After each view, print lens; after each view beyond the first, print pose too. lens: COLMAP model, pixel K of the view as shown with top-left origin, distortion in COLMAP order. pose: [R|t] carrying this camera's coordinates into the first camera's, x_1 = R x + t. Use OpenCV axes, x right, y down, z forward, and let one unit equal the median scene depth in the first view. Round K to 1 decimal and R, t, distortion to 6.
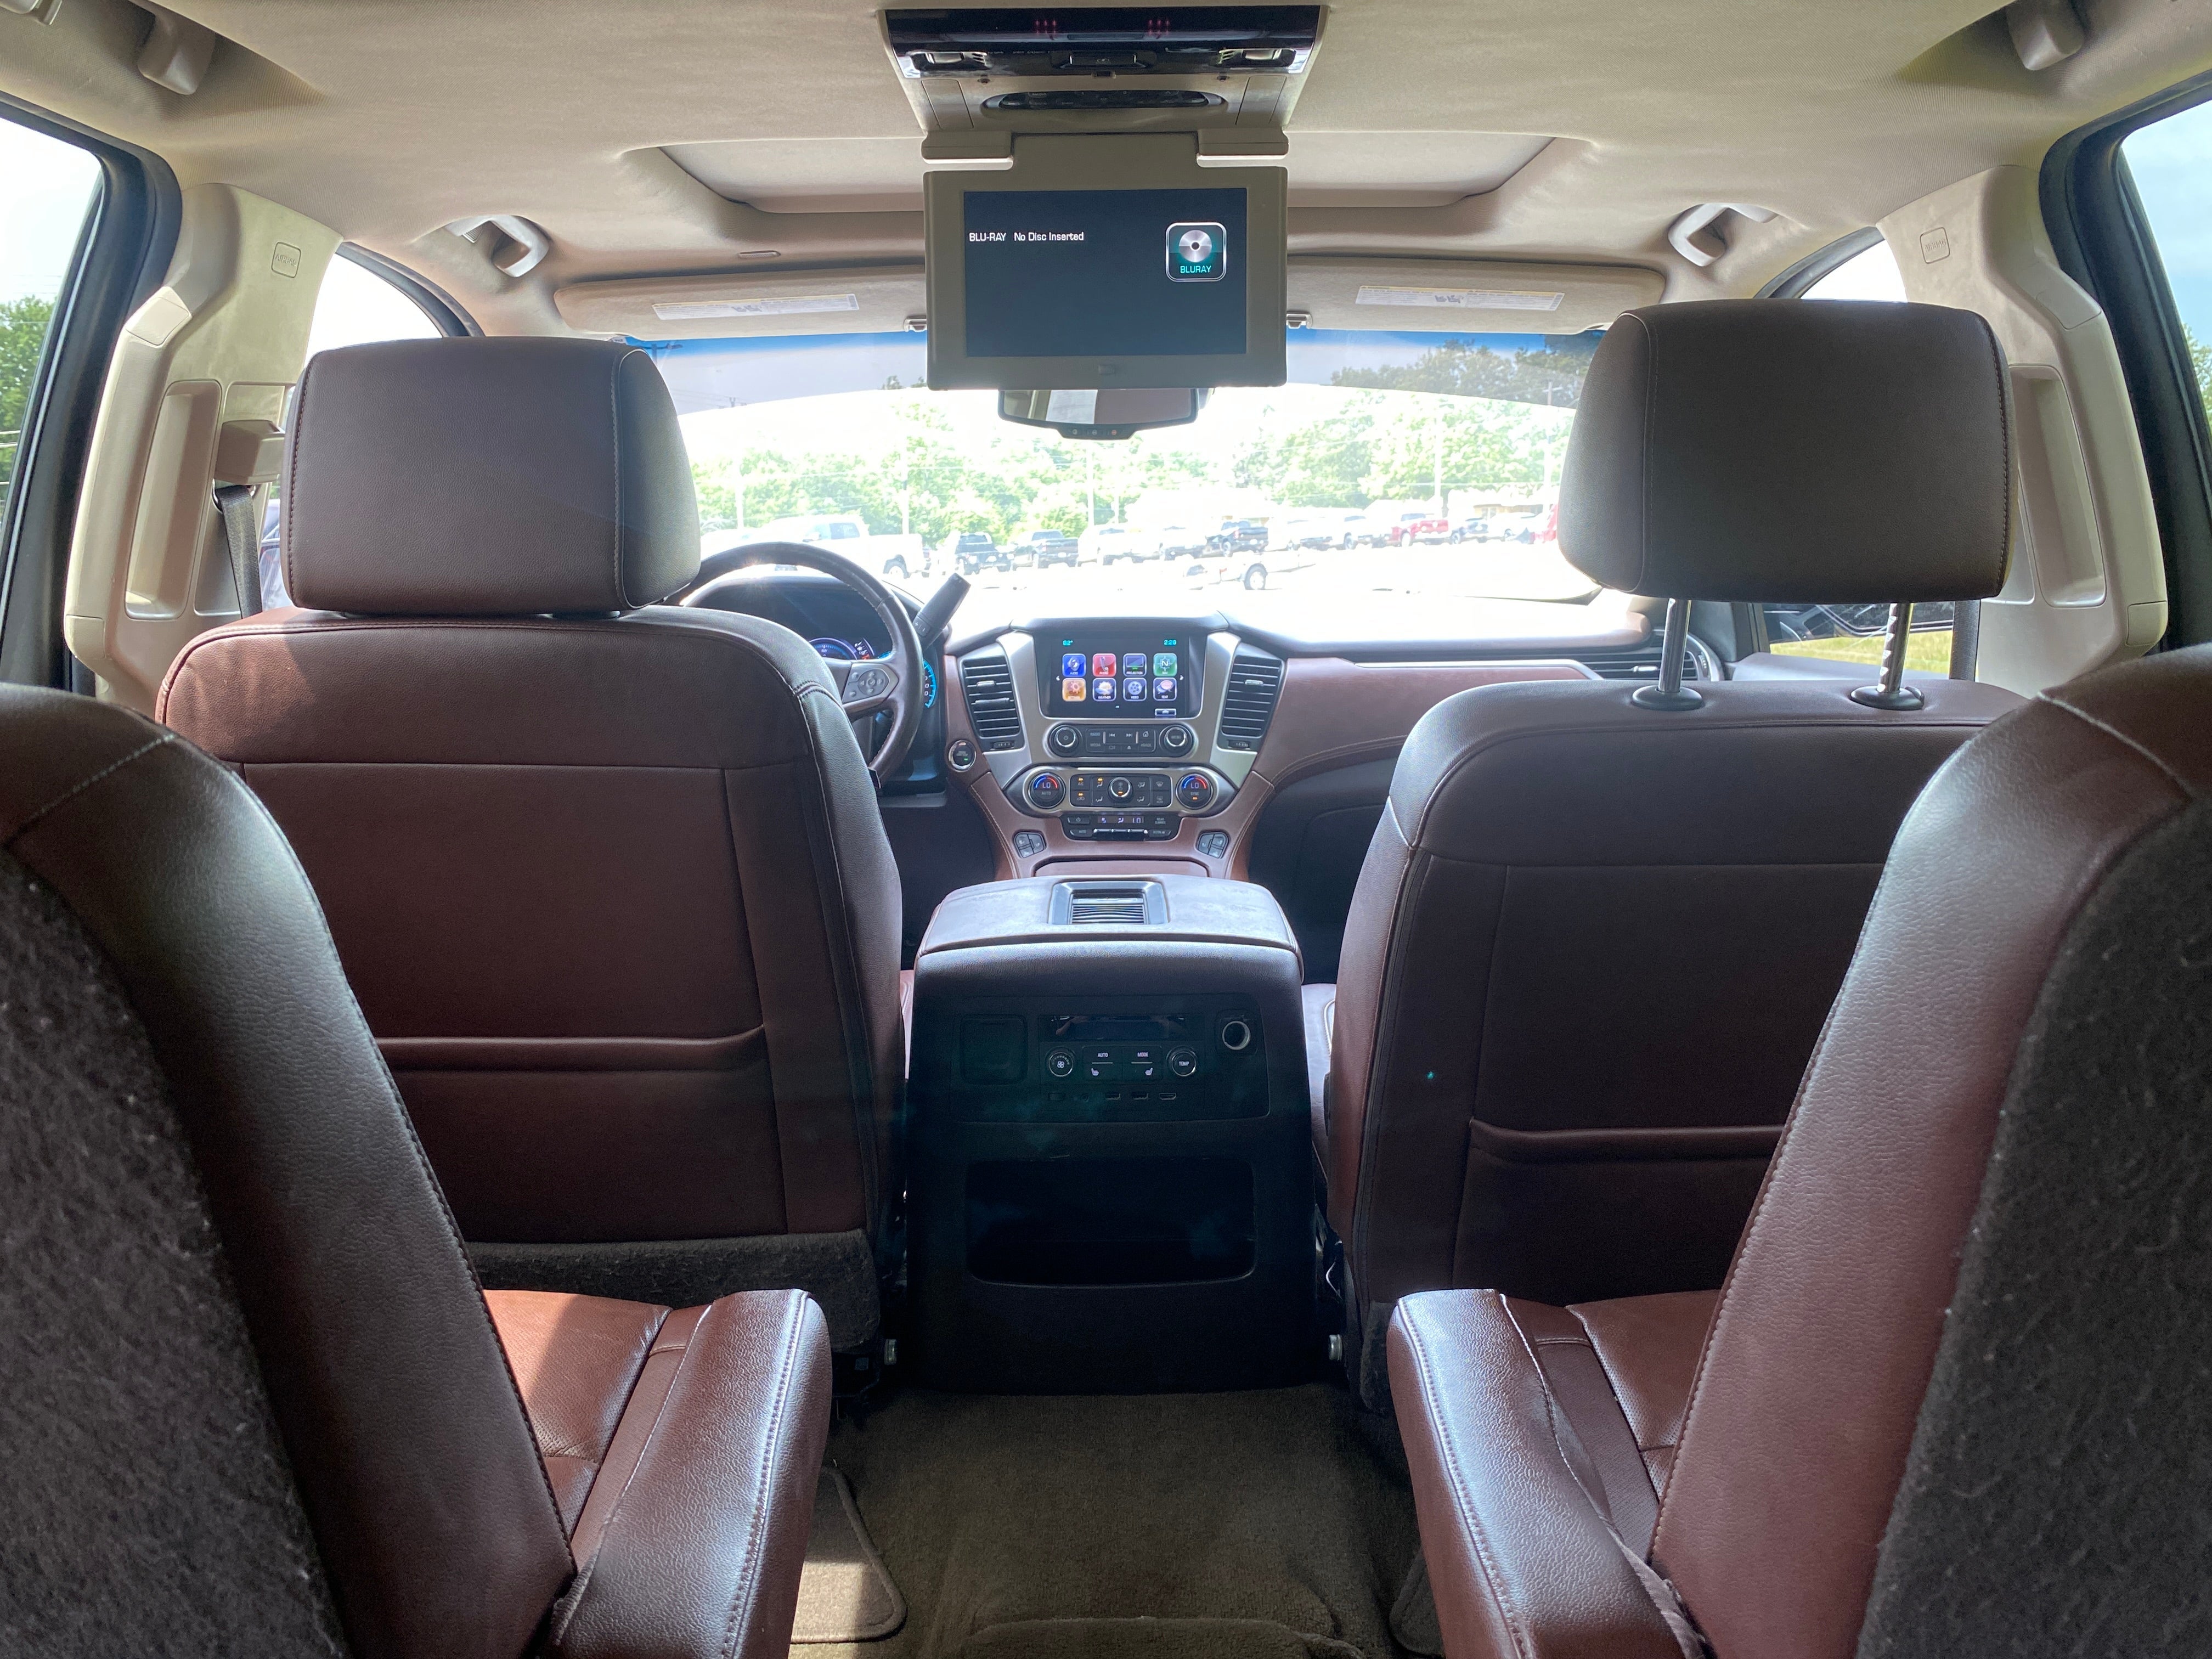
lens RADIAL K [[1712.4, 0, 1075.9], [0, 1712.4, 865.0], [0, 0, 1]] dist [0.051410, -0.020016]
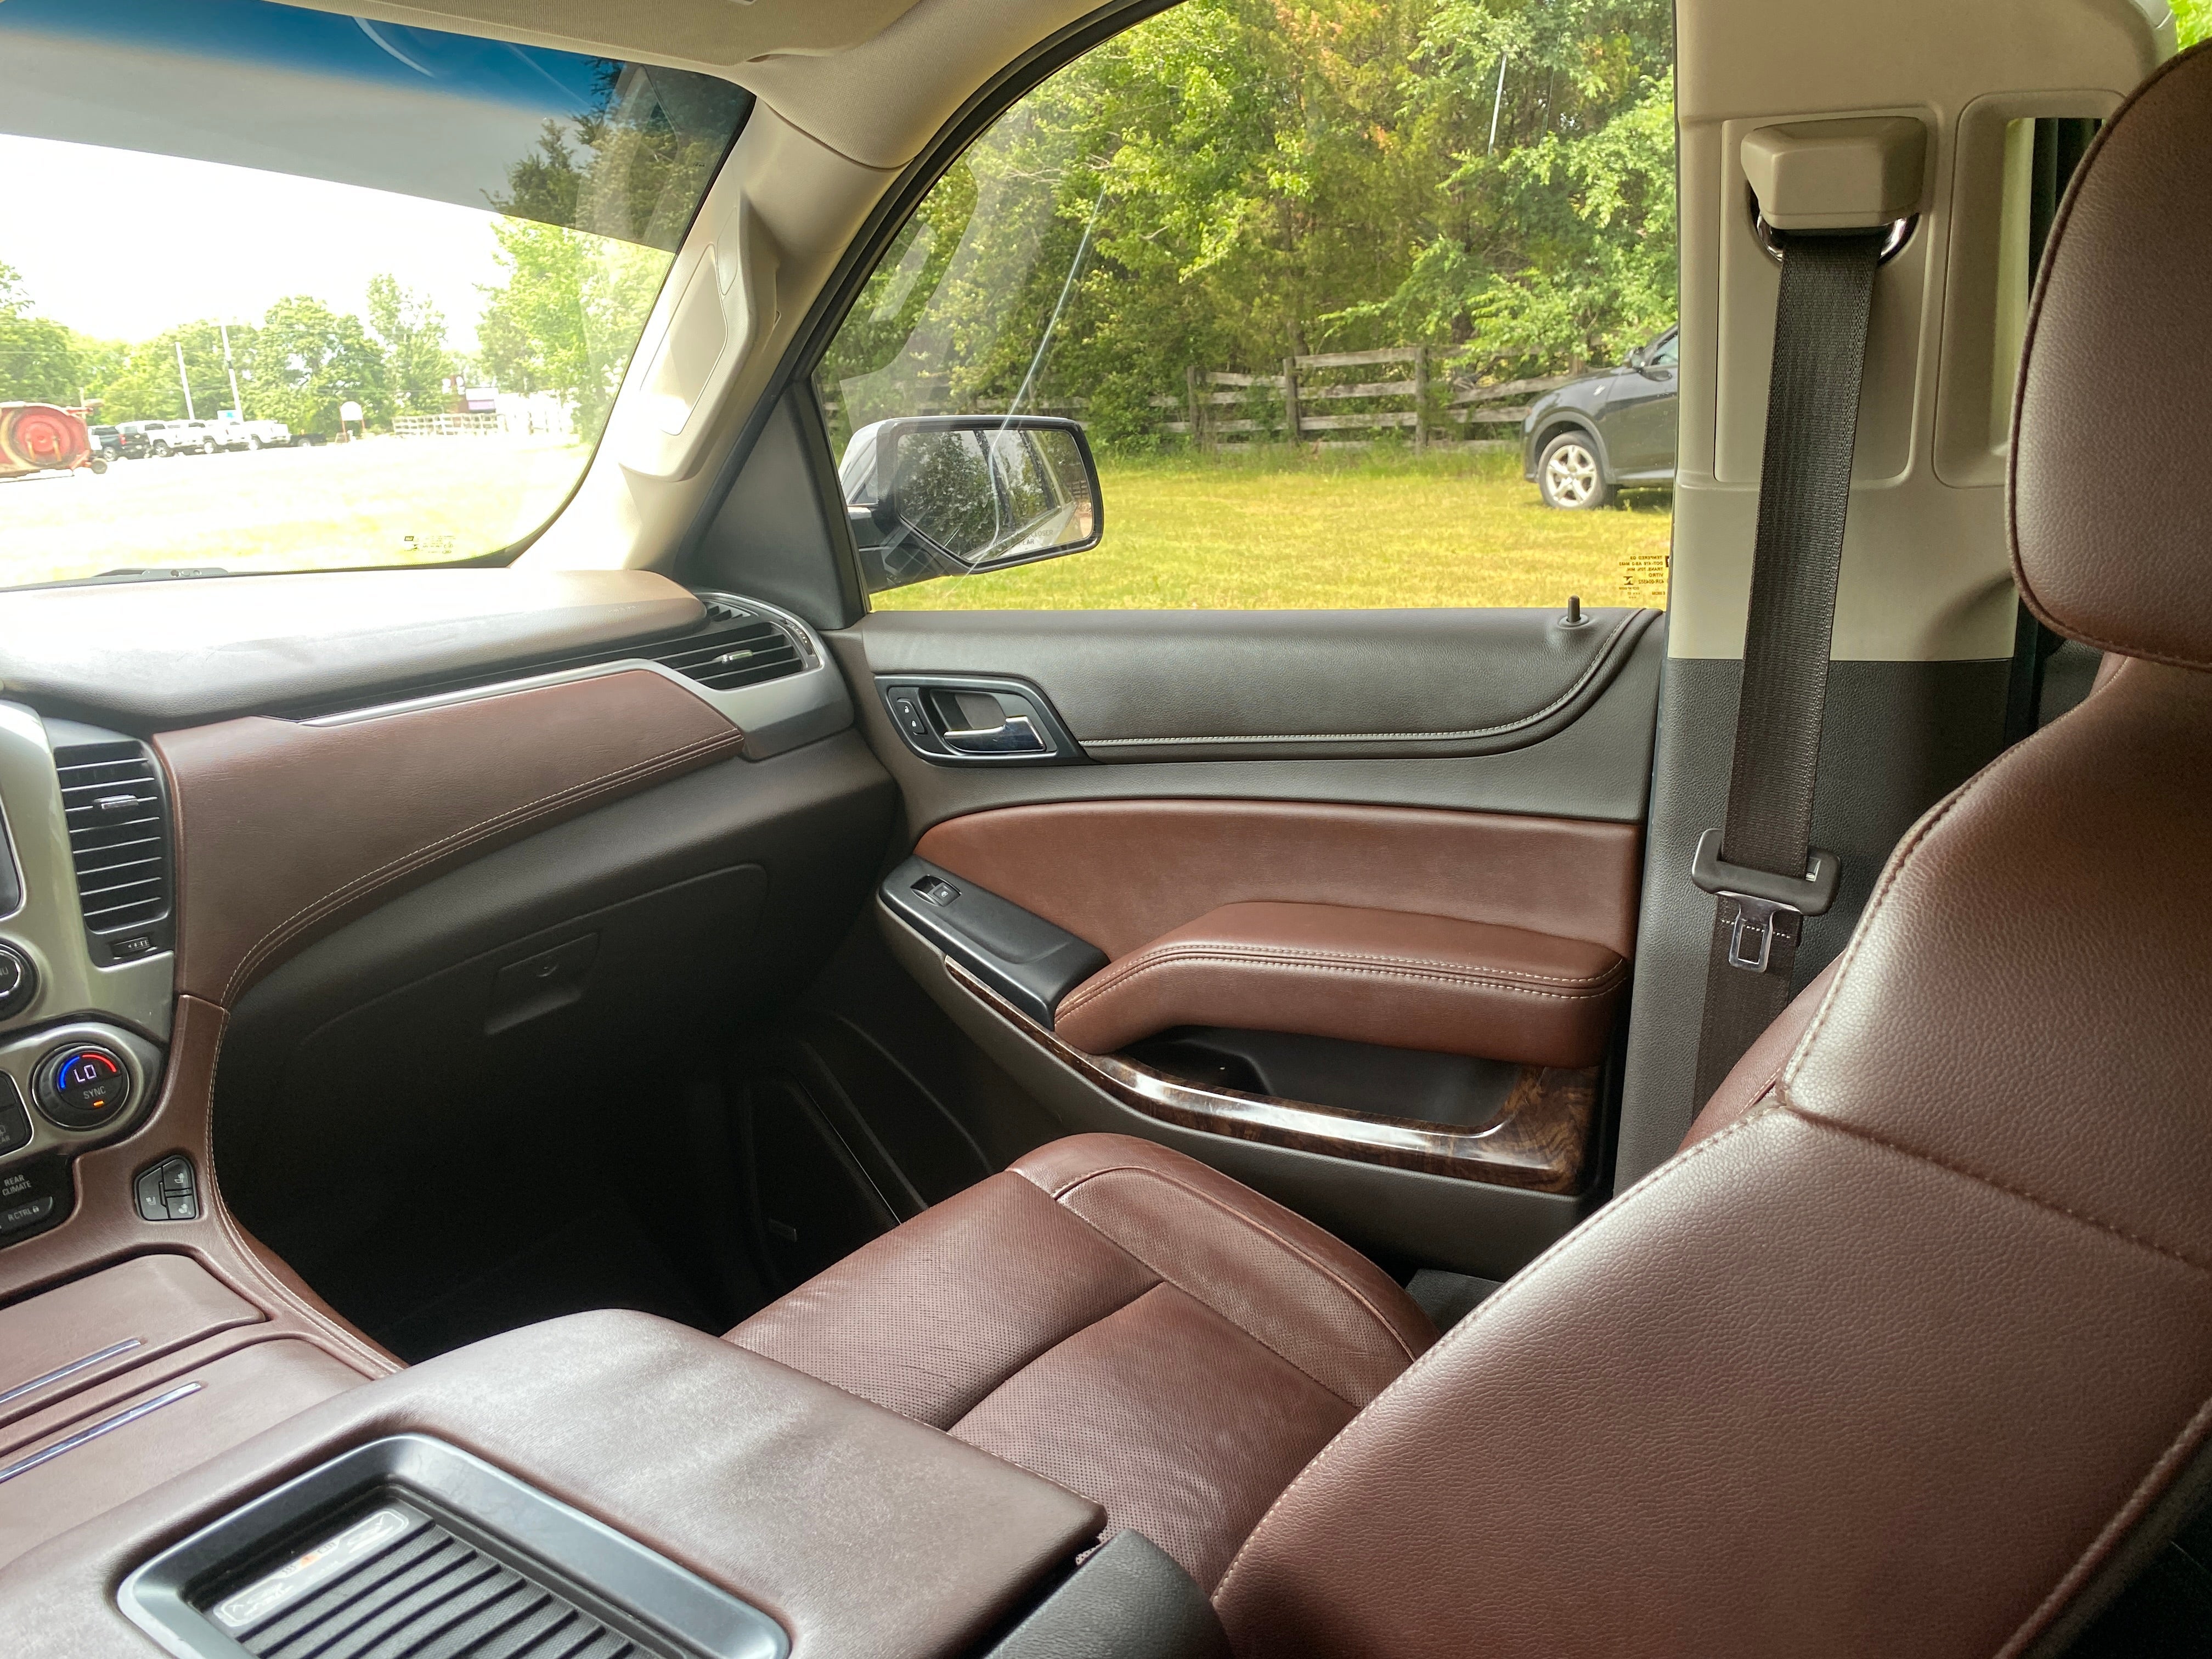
lens RADIAL K [[1712.4, 0, 1087.4], [0, 1712.4, 805.0], [0, 0, 1]] dist [0.051410, -0.020016]
pose [[0.594902, -0.205839, 0.776996, -0.097803], [0.203724, 0.973704, 0.101971, -0.099274], [-0.777553, 0.097630, 0.621192, 0.515455]]
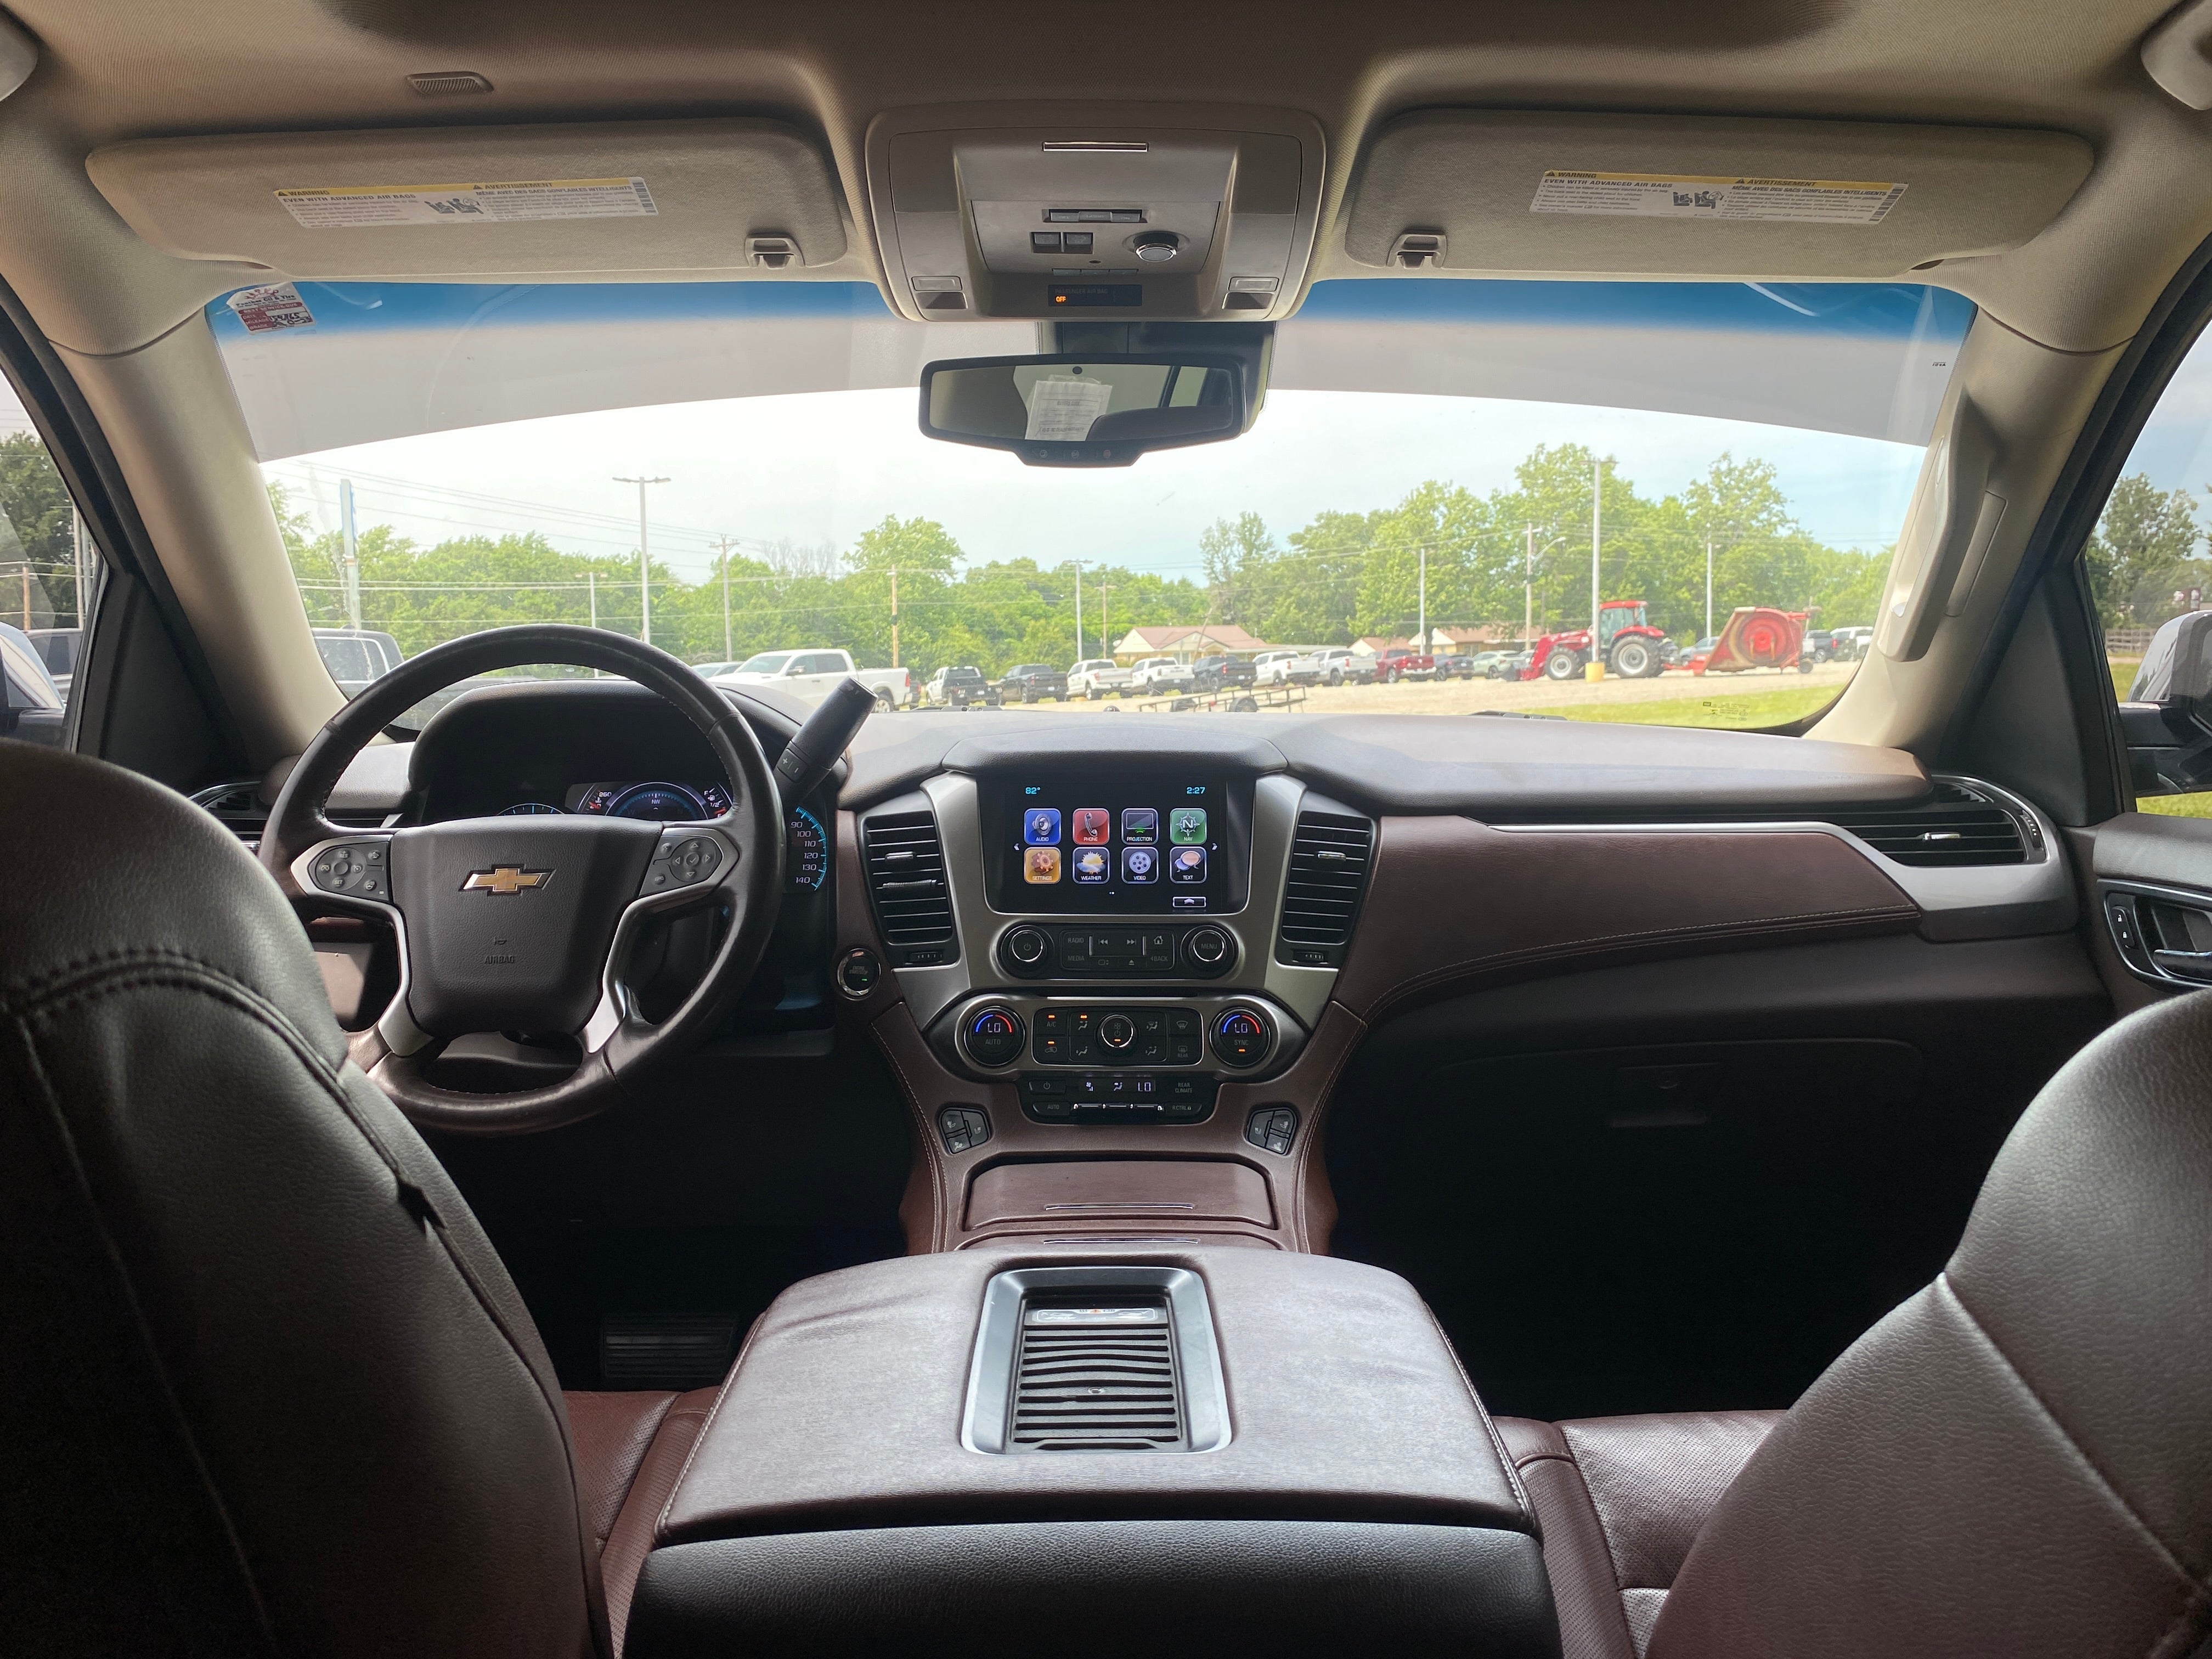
lens RADIAL K [[1712.4, 0, 1119.2], [0, 1712.4, 809.8], [0, 0, 1]] dist [0.051410, -0.020016]
pose [[0.999490, 0.002496, 0.031833, 0.007003], [0.000978, 0.994077, -0.108674, -0.054764], [-0.031916, 0.108650, 0.993568, 0.378212]]
